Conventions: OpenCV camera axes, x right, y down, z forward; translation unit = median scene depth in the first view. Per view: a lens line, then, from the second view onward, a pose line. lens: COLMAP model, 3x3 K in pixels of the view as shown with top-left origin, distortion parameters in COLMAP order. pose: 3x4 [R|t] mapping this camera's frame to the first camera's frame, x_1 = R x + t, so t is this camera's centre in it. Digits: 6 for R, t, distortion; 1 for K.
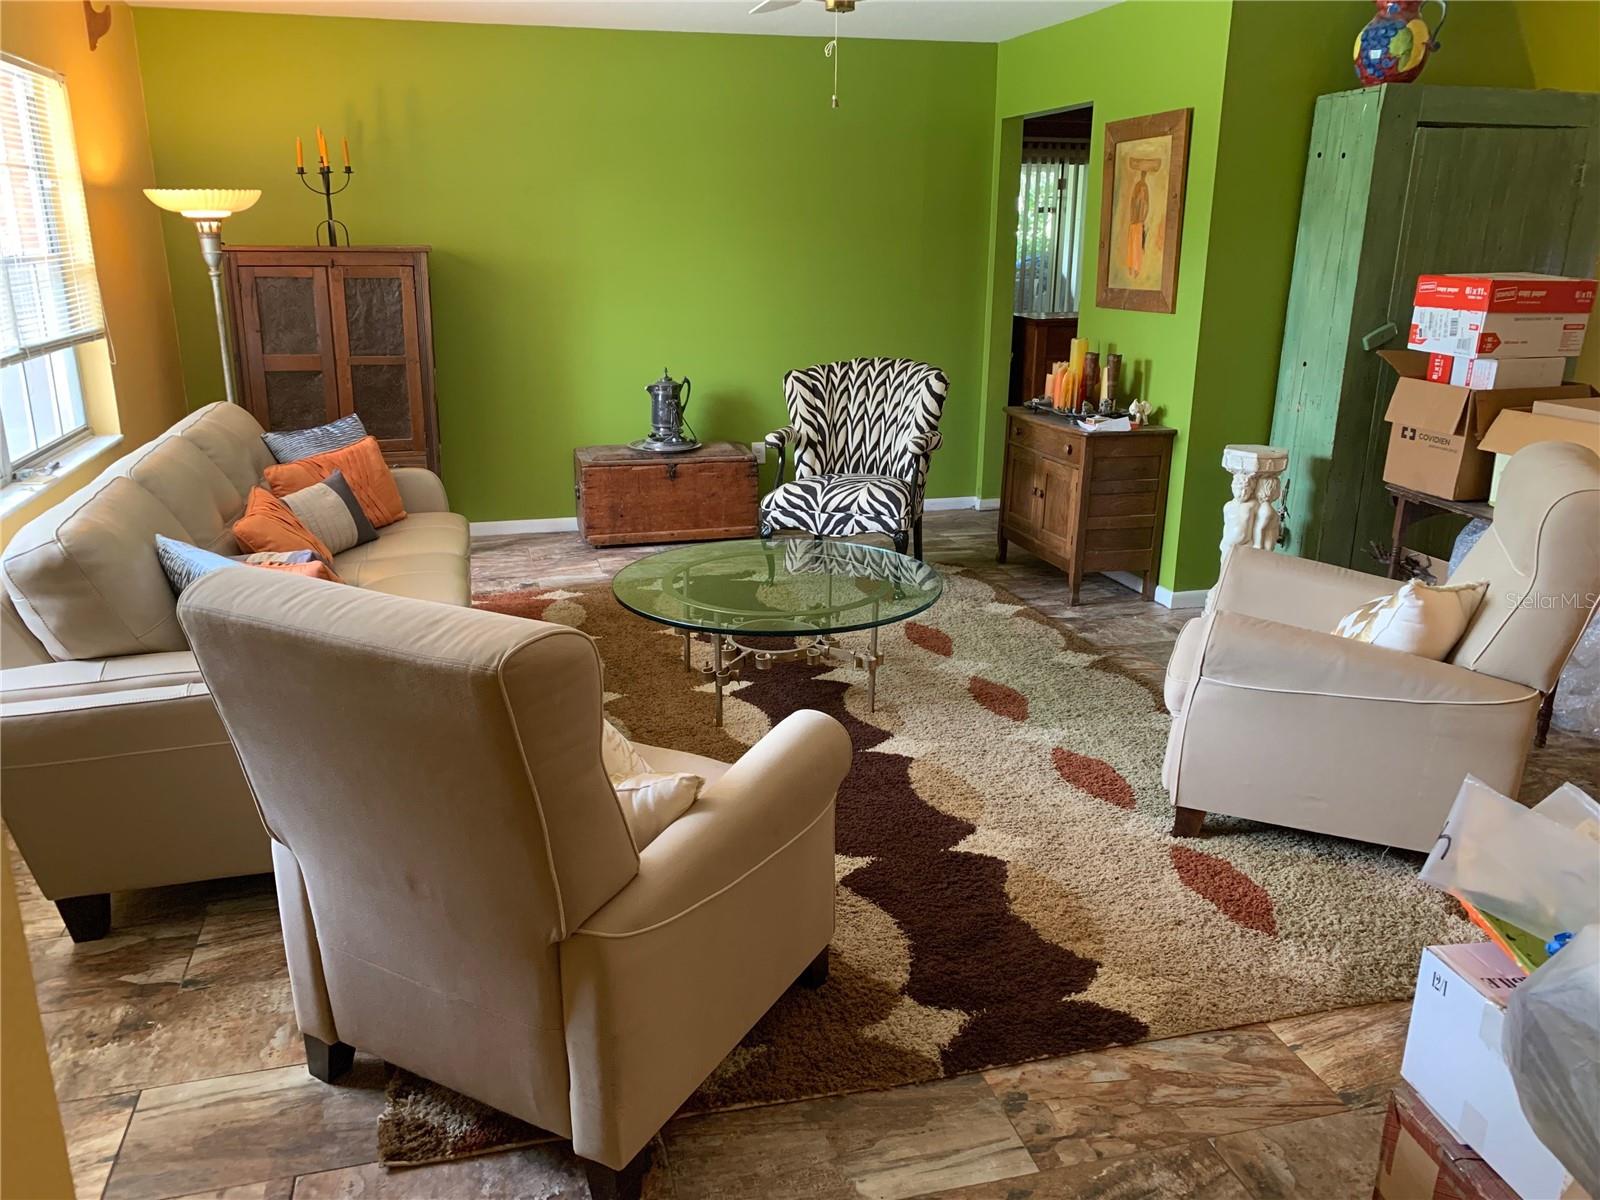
lens RADIAL K [[1215.0, 0, 791.9], [0, 1215.0, 602.7], [0, 0, 1]] dist [0.059710, -0.086345]
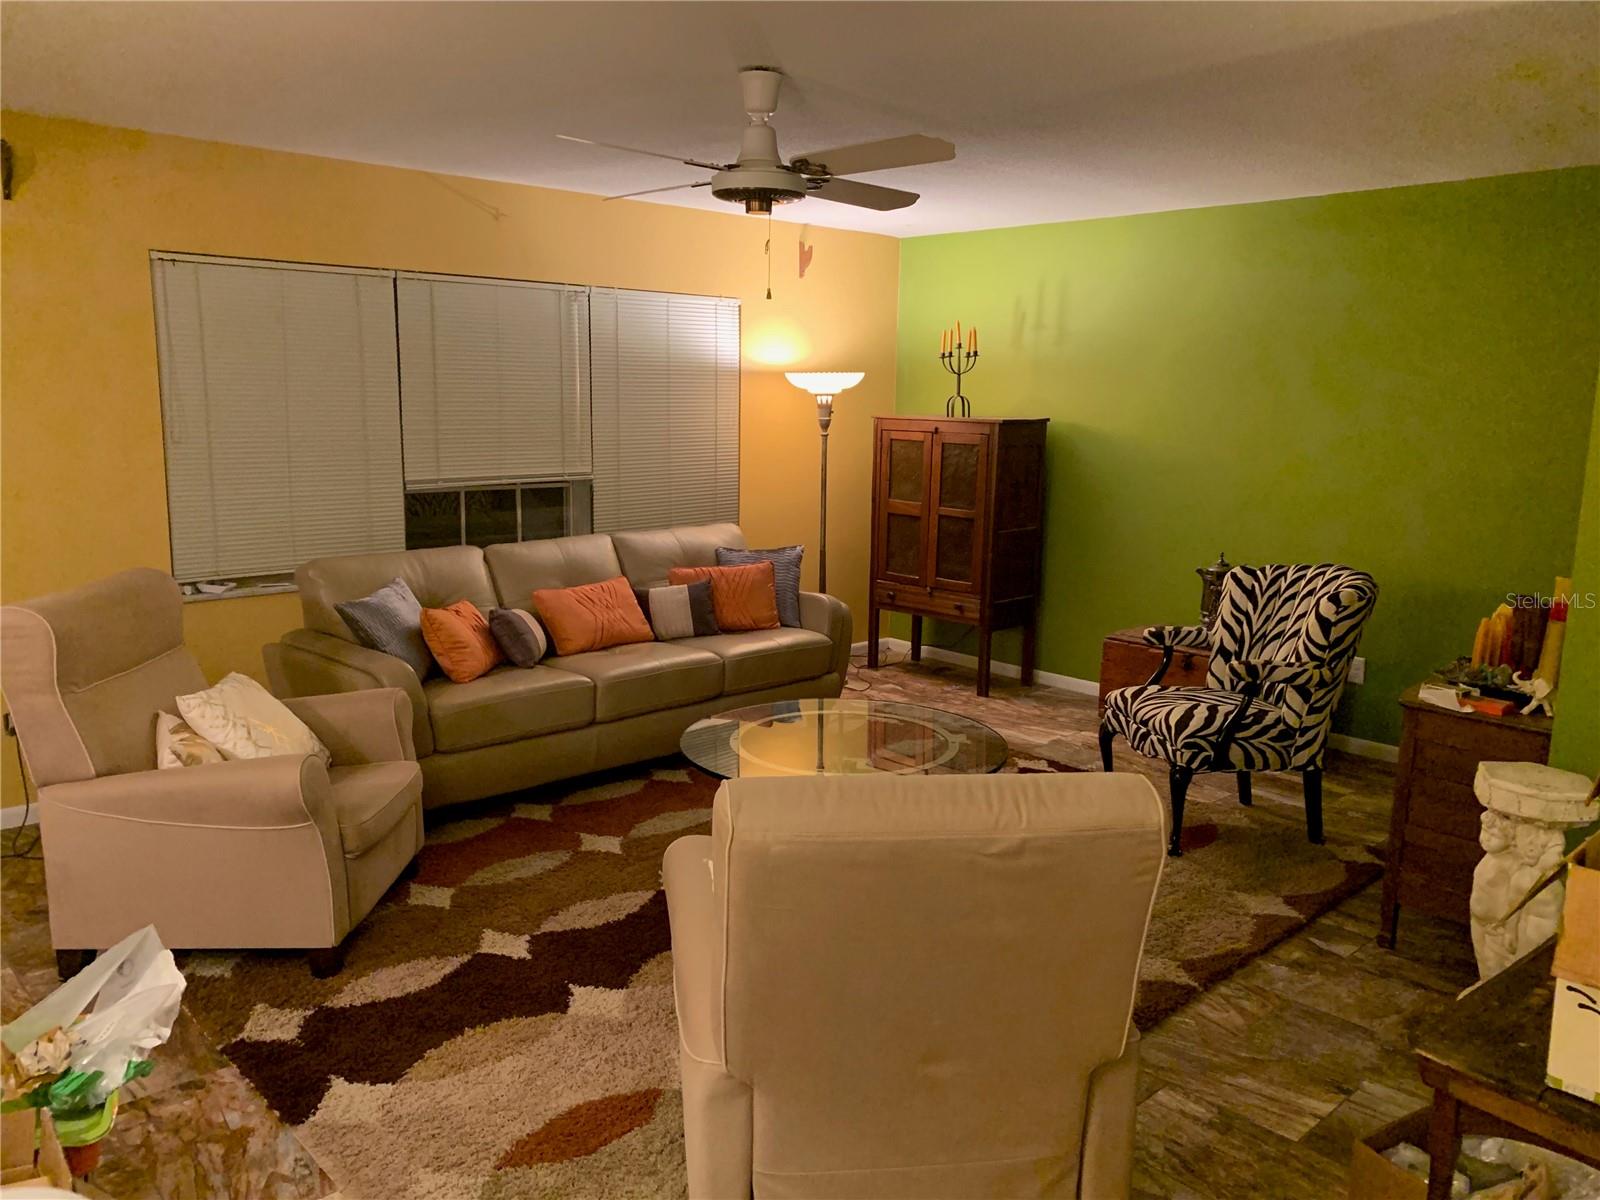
lens RADIAL K [[1218.7, 0, 798.4], [0, 1218.7, 589.5], [0, 0, 1]] dist [0.077230, -0.090723]
pose [[0.482477, 0.147341, -0.863427, 0.602019], [-0.269120, 0.963006, 0.013952, -0.104378], [0.833541, 0.225634, 0.504281, 0.311603]]
